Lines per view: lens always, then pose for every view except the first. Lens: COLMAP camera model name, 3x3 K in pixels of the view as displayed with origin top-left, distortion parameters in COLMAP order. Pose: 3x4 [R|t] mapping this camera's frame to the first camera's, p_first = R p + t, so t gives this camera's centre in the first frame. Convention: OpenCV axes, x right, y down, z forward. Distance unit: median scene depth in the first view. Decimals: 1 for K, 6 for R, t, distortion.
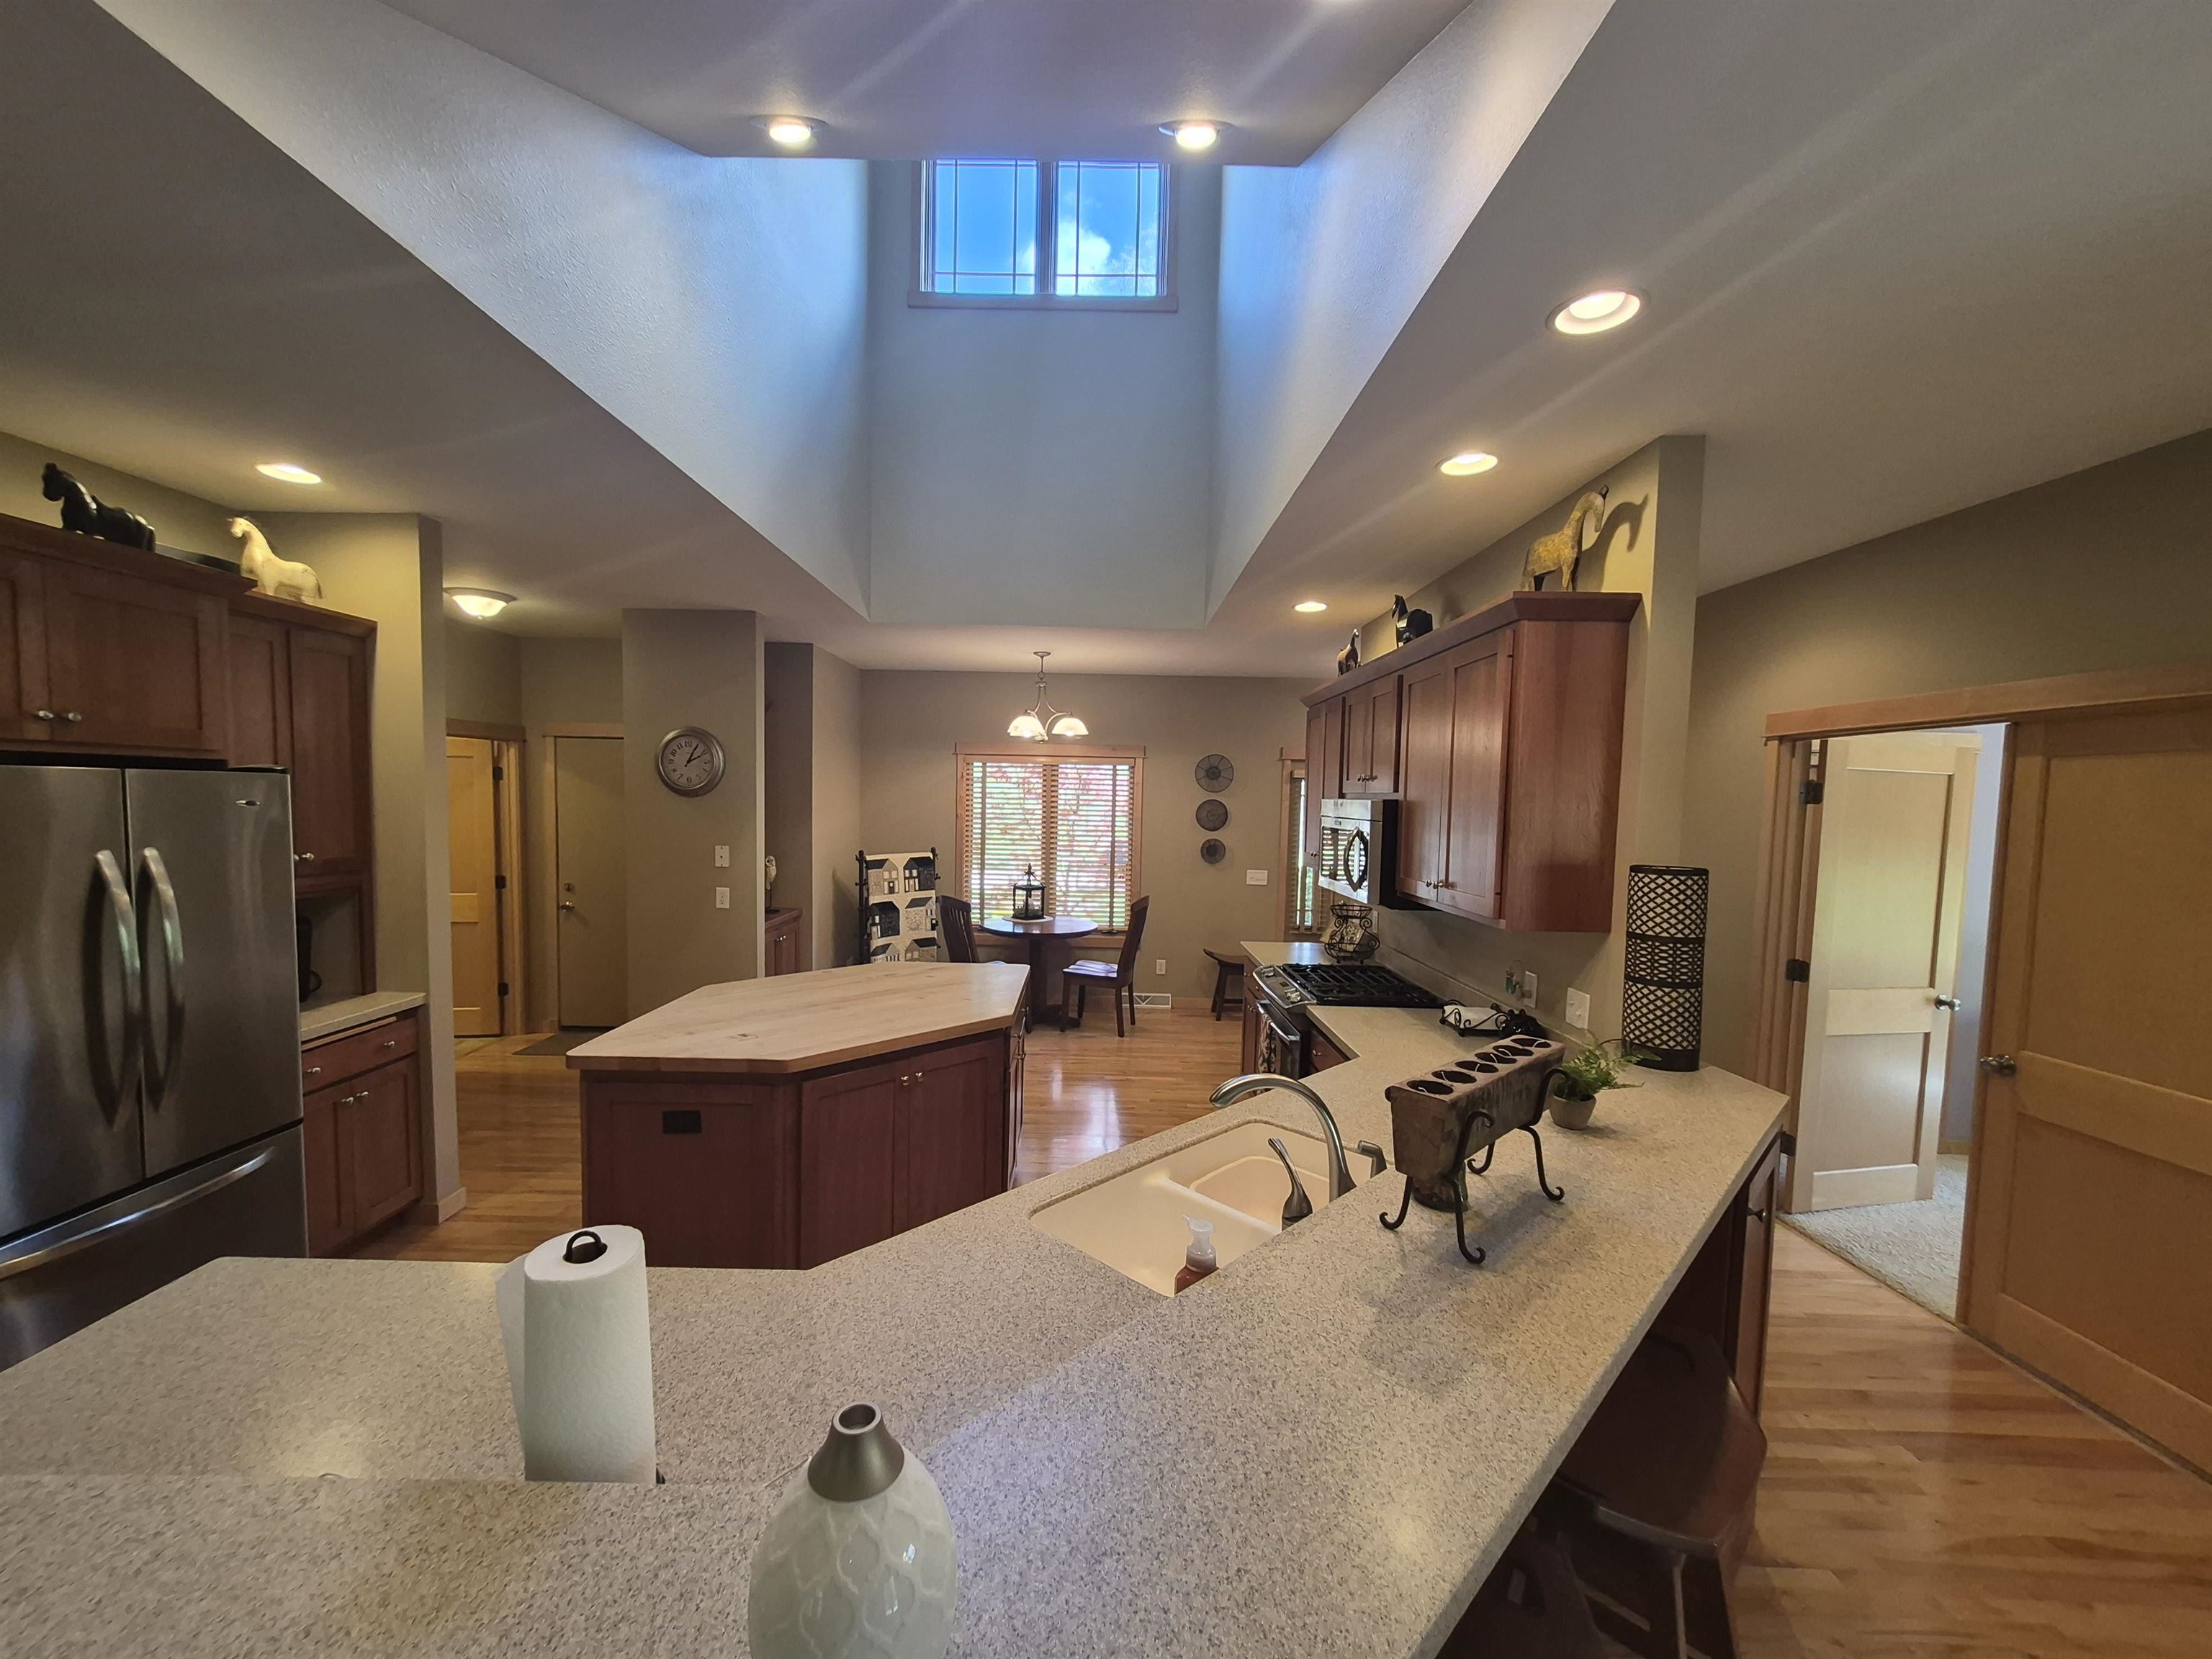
lens RADIAL K [[880.7, 0, 1099.4], [0, 880.7, 846.5], [0, 0, 1]] dist [0.002179, 0.000465]
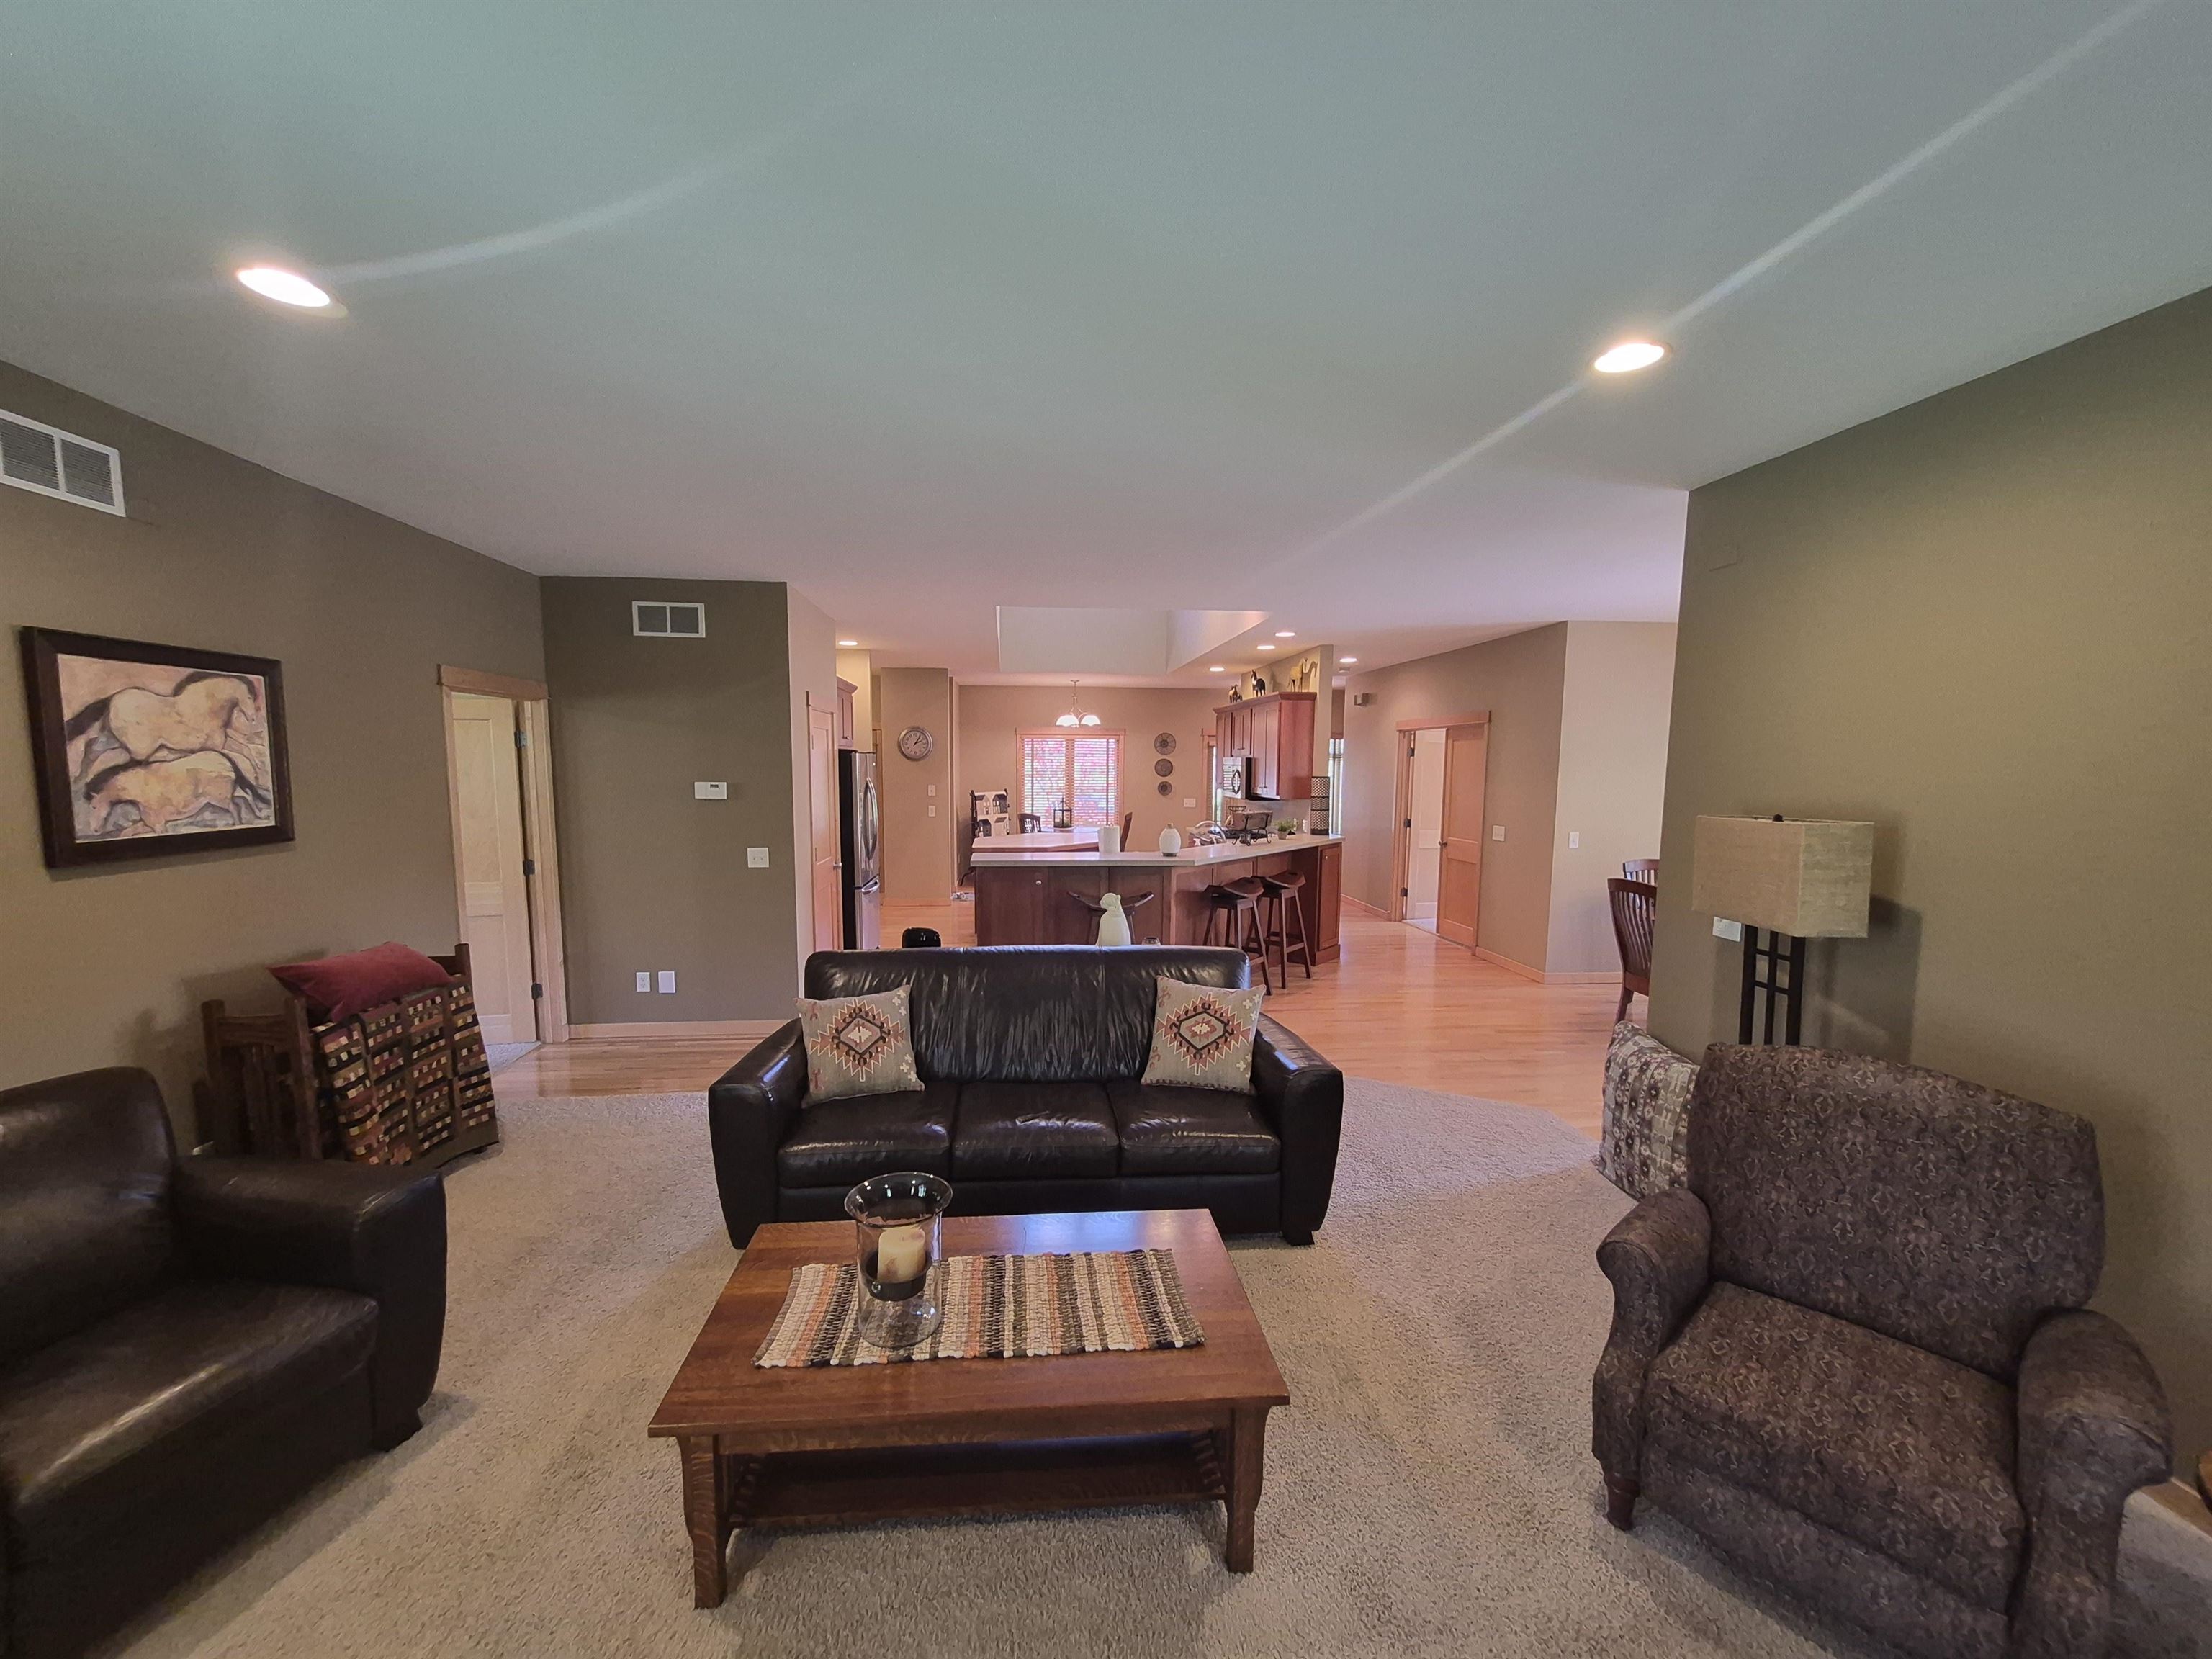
lens RADIAL K [[880.7, 0, 1090.8], [0, 880.7, 861.9], [0, 0, 1]] dist [0.002179, 0.000465]
pose [[0.996116, -0.024801, 0.084481, -0.238573], [0.019551, 0.997859, 0.062410, 0.055649], [-0.085848, -0.060516, 0.994469, -1.042464]]
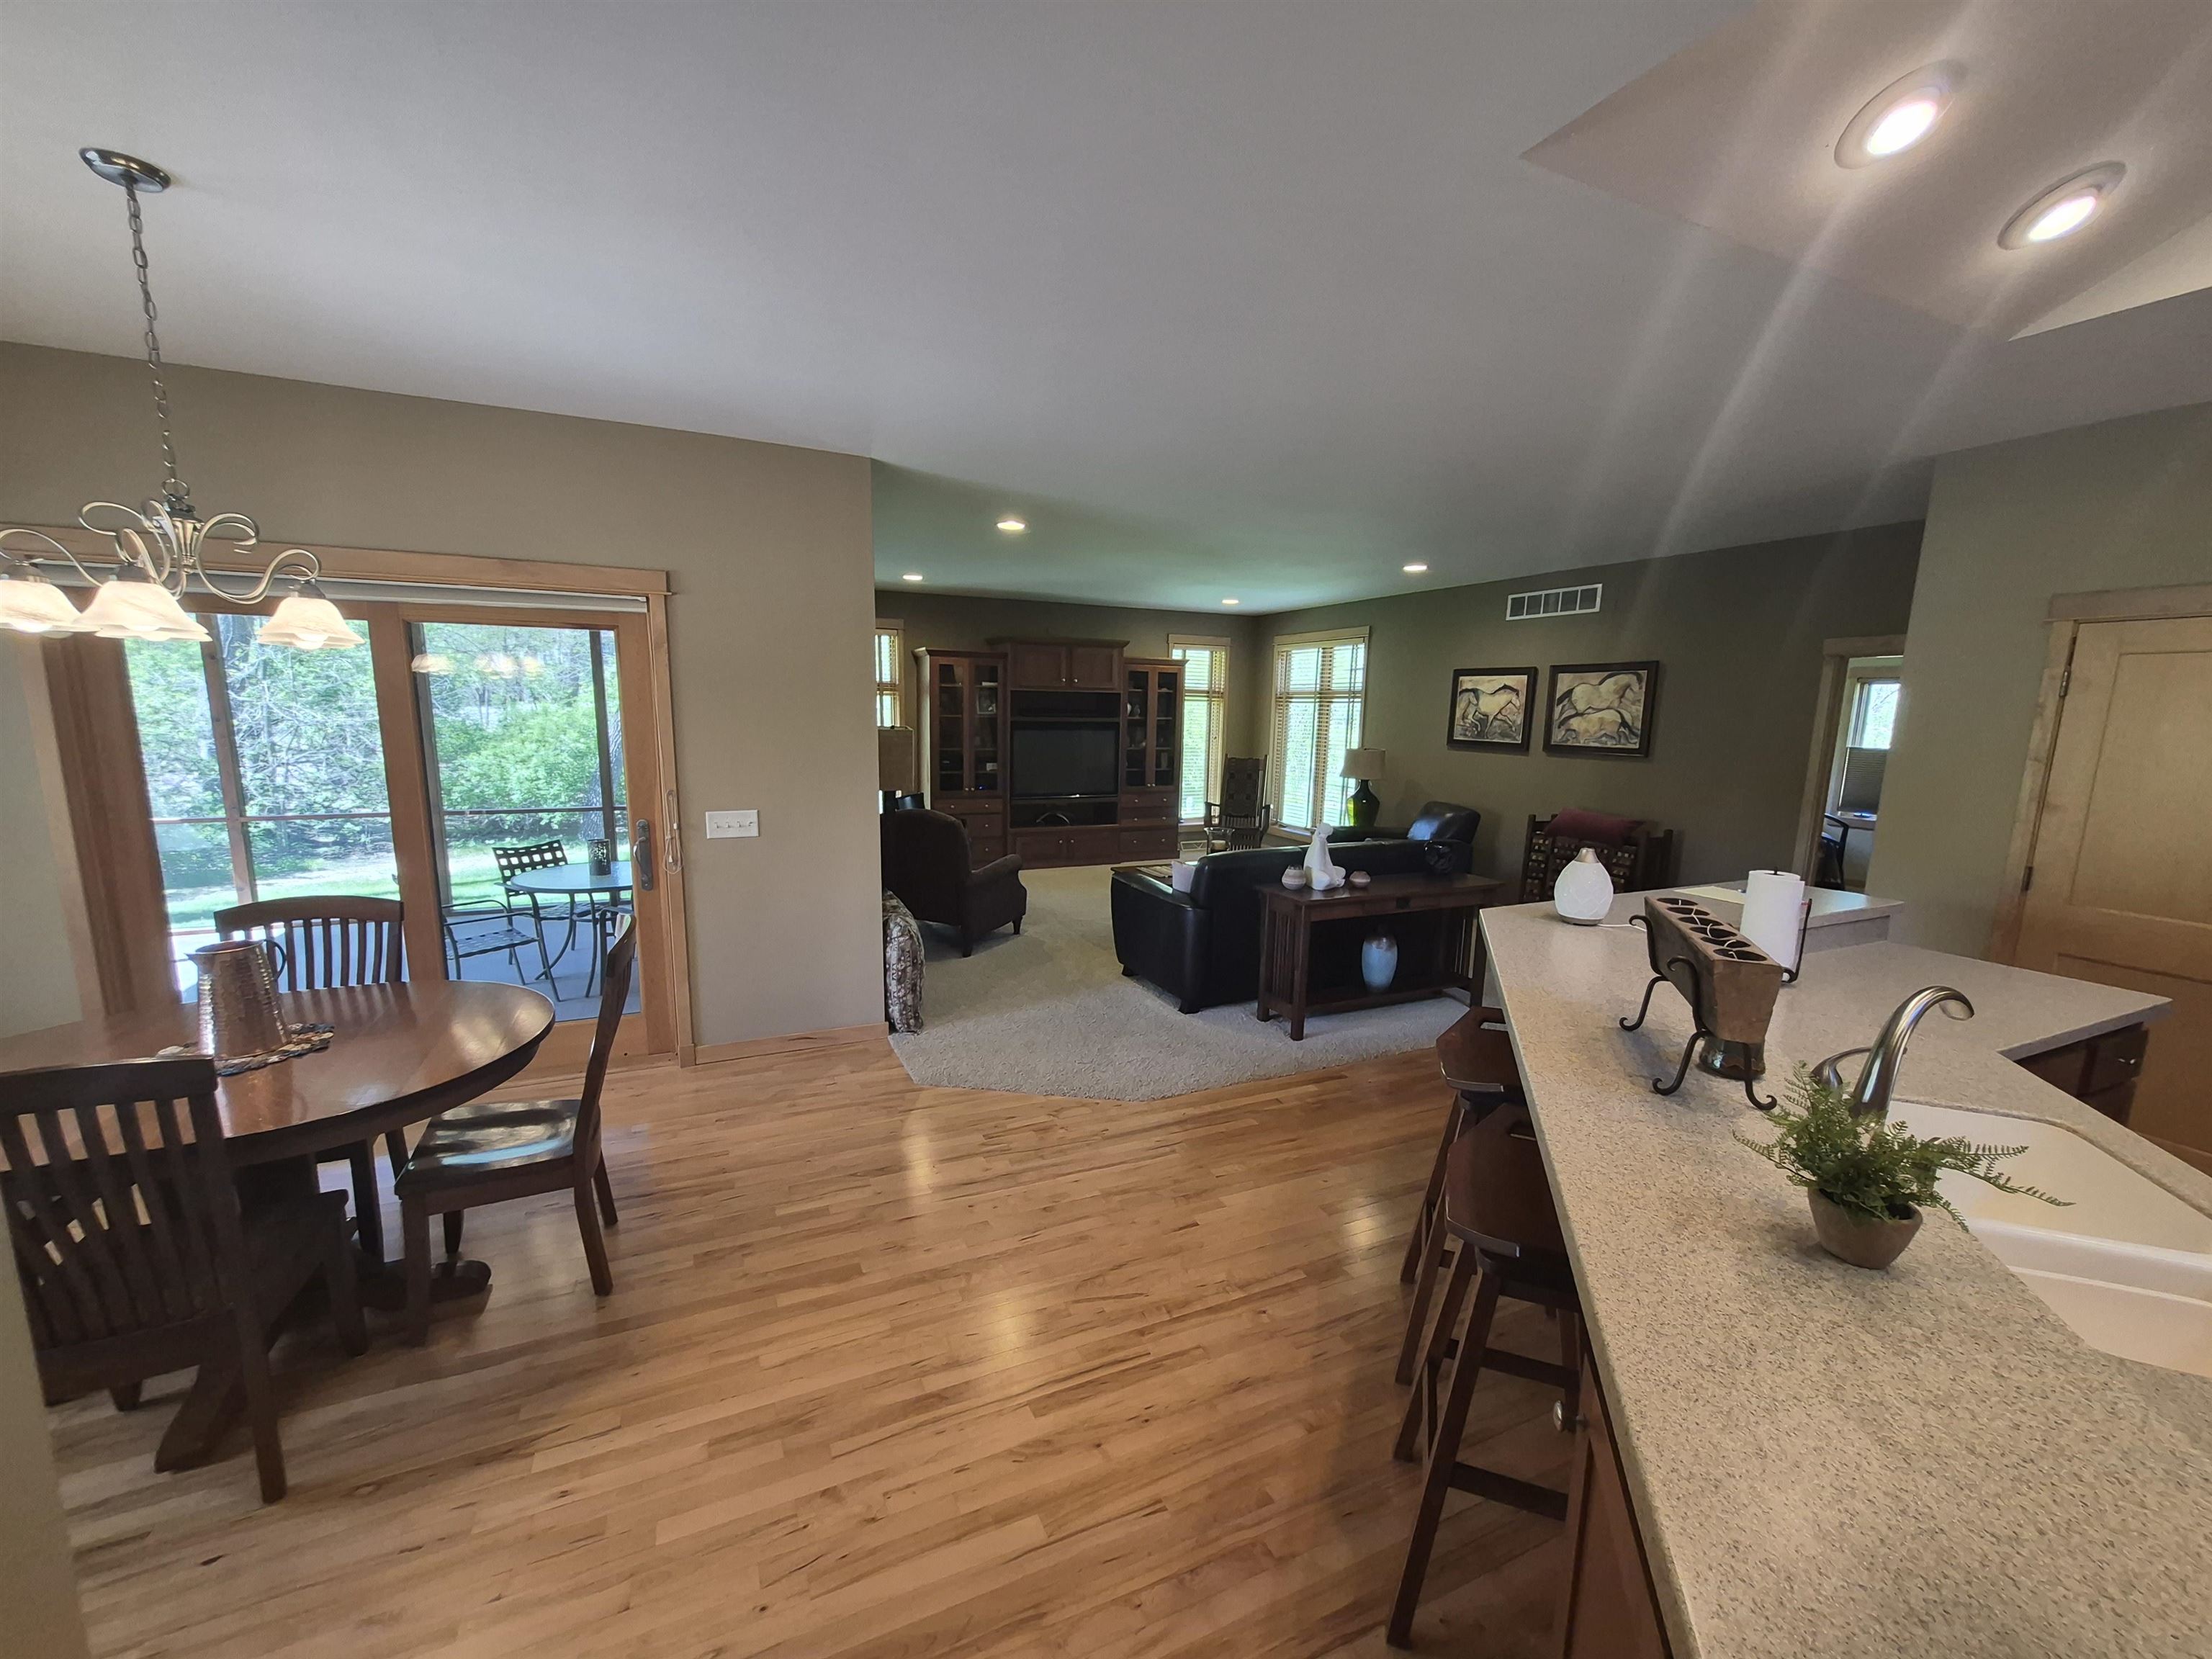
lens RADIAL K [[880.7, 0, 1086.8], [0, 880.7, 840.3], [0, 0, 1]] dist [0.002179, 0.000465]
pose [[-0.912019, 0.024897, -0.409392, 0.423681], [-0.058309, 0.980147, 0.189504, -0.003405], [0.405982, 0.196702, -0.892461, 0.427018]]
